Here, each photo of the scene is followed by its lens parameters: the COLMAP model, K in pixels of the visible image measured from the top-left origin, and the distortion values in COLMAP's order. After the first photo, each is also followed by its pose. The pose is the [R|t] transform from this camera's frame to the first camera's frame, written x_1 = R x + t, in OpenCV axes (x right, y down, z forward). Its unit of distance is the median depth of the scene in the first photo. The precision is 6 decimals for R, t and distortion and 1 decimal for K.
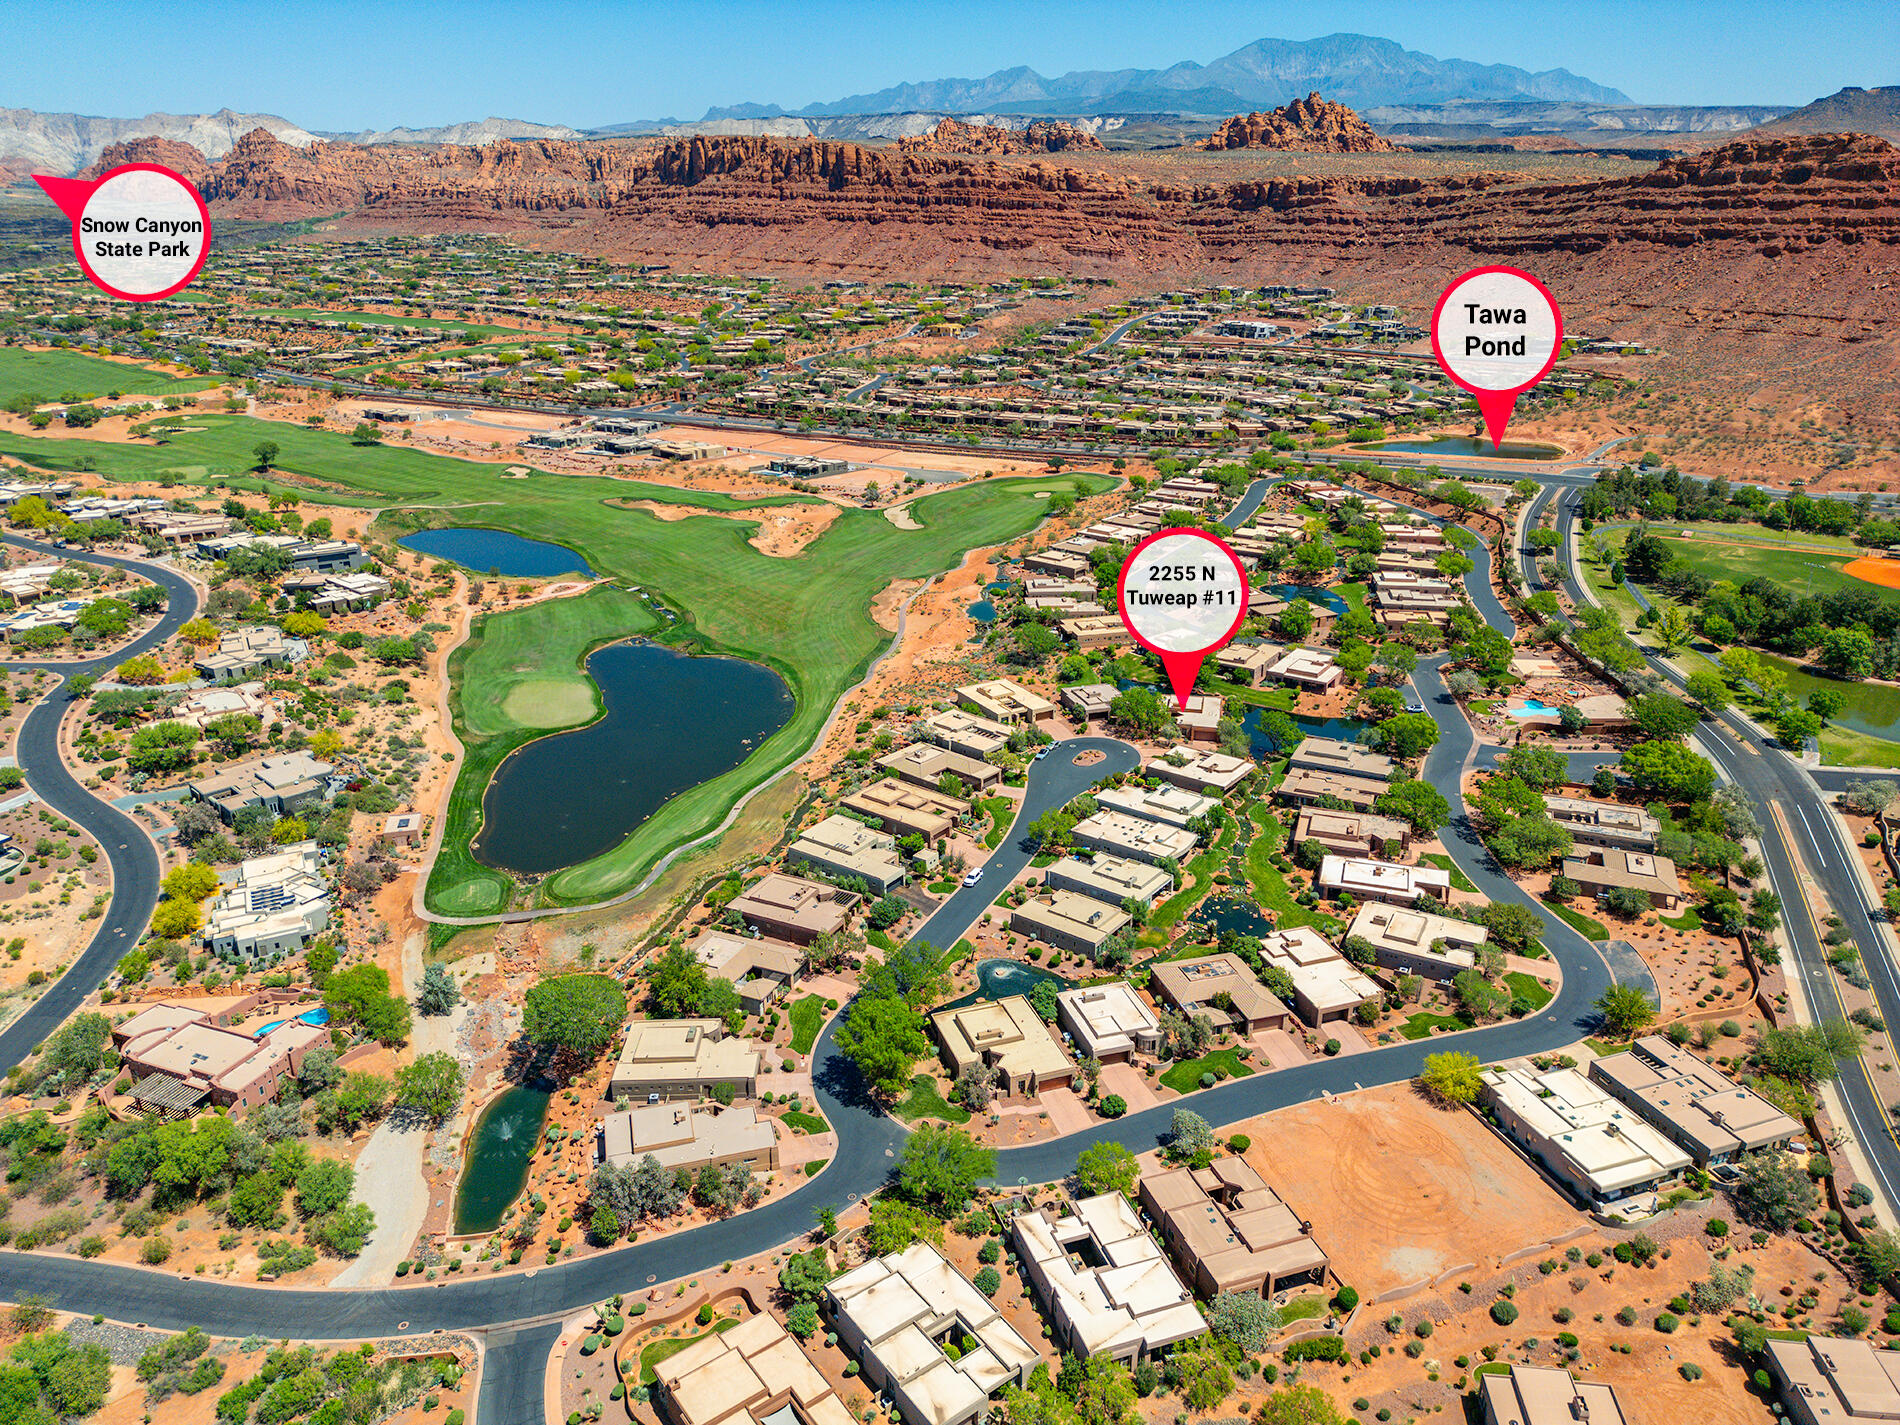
lens RADIAL K [[1332.1, 0, 956.1], [0, 1332.1, 709.2], [0, 0, 1]] dist [0.084957, -0.090947]
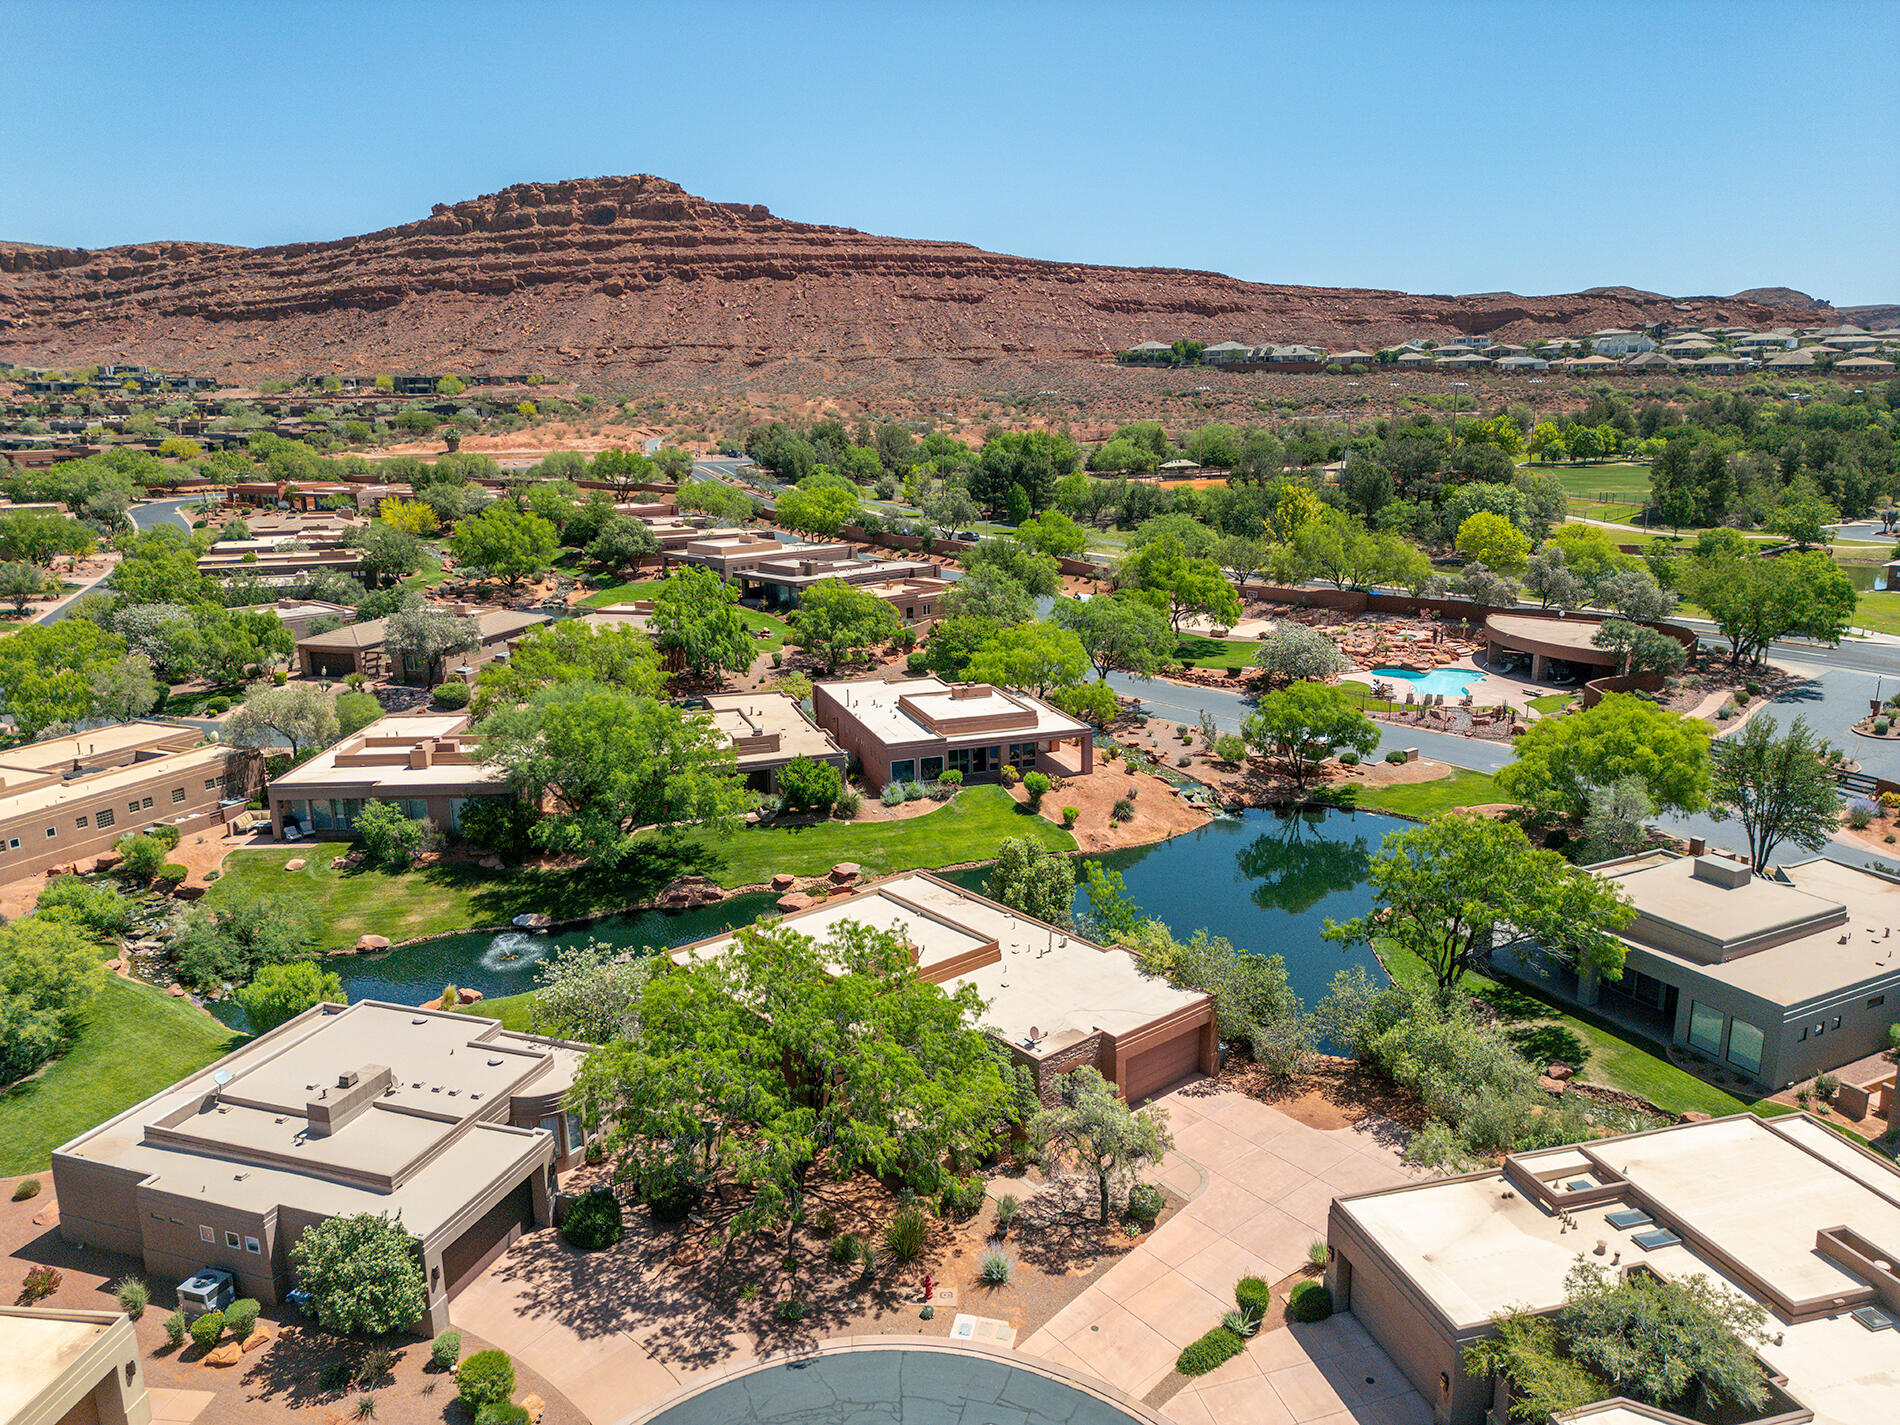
lens RADIAL K [[1329.8, 0, 953.4], [0, 1329.8, 709.0], [0, 0, 1]] dist [0.090161, -0.094652]
pose [[0.608220, -0.186315, 0.771593, 0.014171], [0.294873, 0.955535, -0.001708, -0.012680], [-0.736965, 0.228561, 0.636115, 0.329454]]
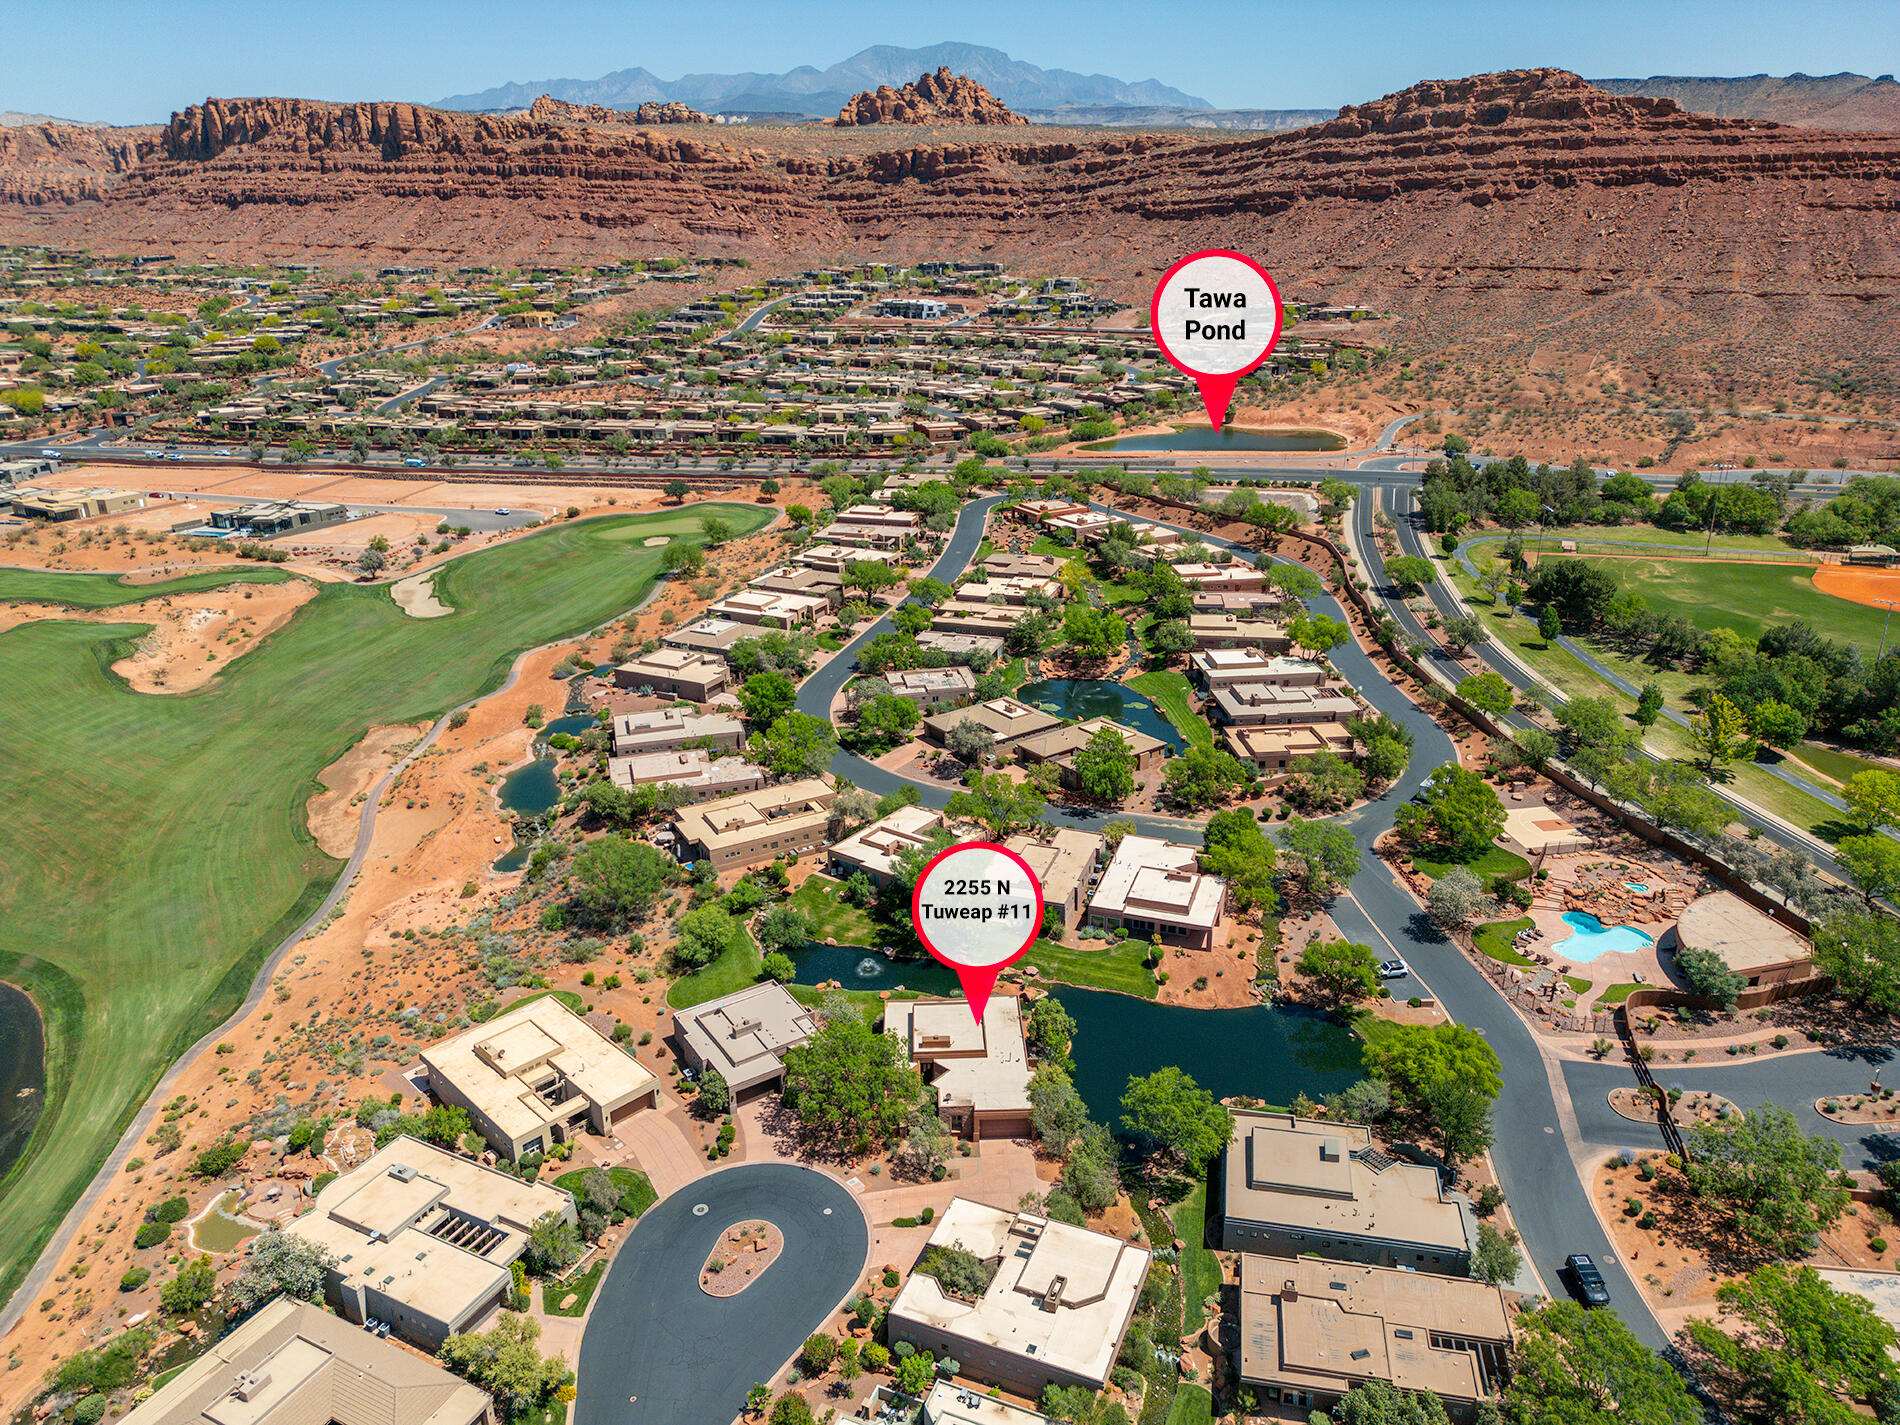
lens RADIAL K [[1329.8, 0, 953.4], [0, 1329.8, 709.0], [0, 0, 1]] dist [0.090161, -0.094652]
pose [[0.968452, -0.098483, 0.228915, 0.030725], [0.099417, 0.995018, 0.007479, -0.044728], [-0.228511, 0.015515, 0.973418, 0.211721]]
